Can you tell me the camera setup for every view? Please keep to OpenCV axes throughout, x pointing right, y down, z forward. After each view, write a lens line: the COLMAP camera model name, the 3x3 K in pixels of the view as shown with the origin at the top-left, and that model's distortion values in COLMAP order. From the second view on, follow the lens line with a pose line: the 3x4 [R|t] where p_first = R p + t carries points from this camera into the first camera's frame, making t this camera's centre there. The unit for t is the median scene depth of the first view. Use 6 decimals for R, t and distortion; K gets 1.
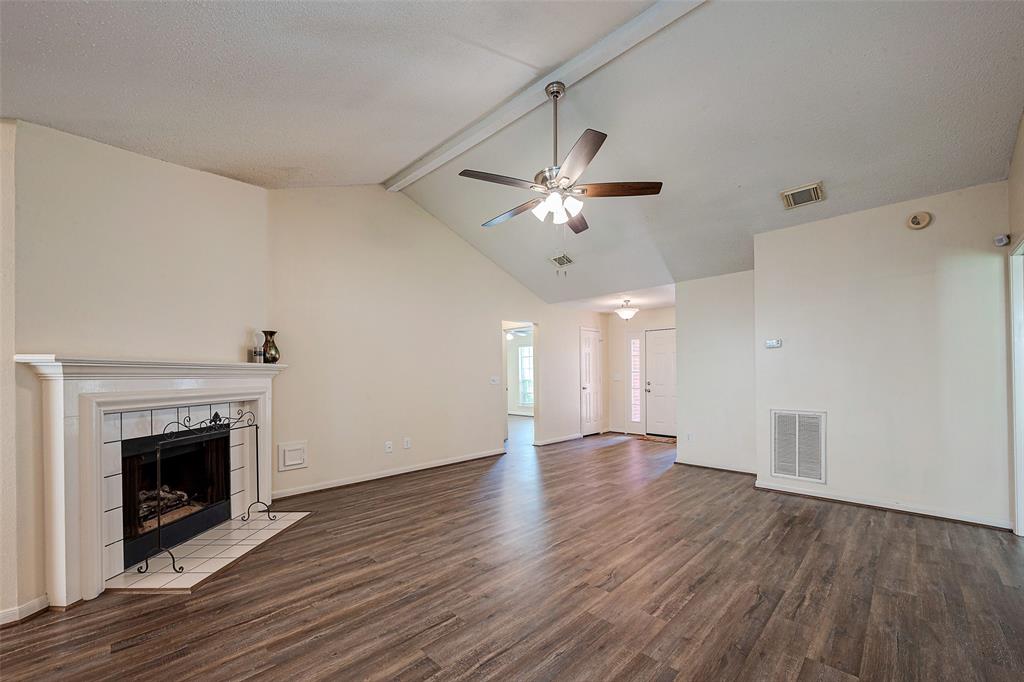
lens RADIAL K [[412.5, 0, 519.8], [0, 412.5, 376.0], [0, 0, 1]] dist [-0.003286, -0.000054]
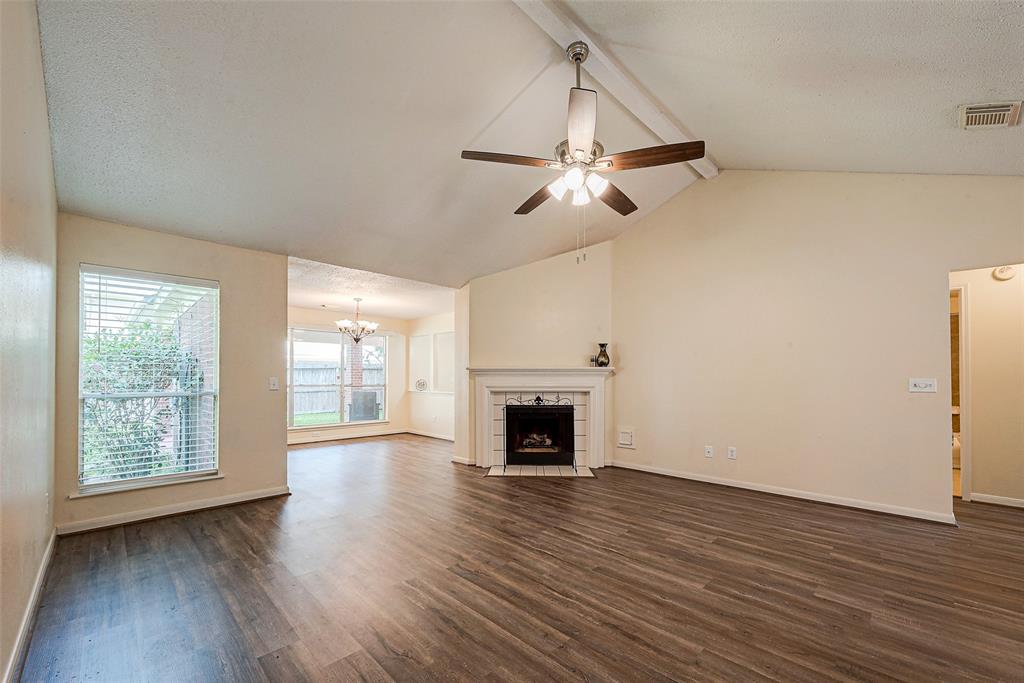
lens RADIAL K [[412.5, 0, 508.6], [0, 412.5, 375.9], [0, 0, 1]] dist [-0.003286, -0.000054]
pose [[-0.042302, 0.003817, -0.999098, 0.837192], [-0.001595, 0.999991, 0.003888, -0.004306], [0.999104, 0.001758, -0.042296, 0.761902]]
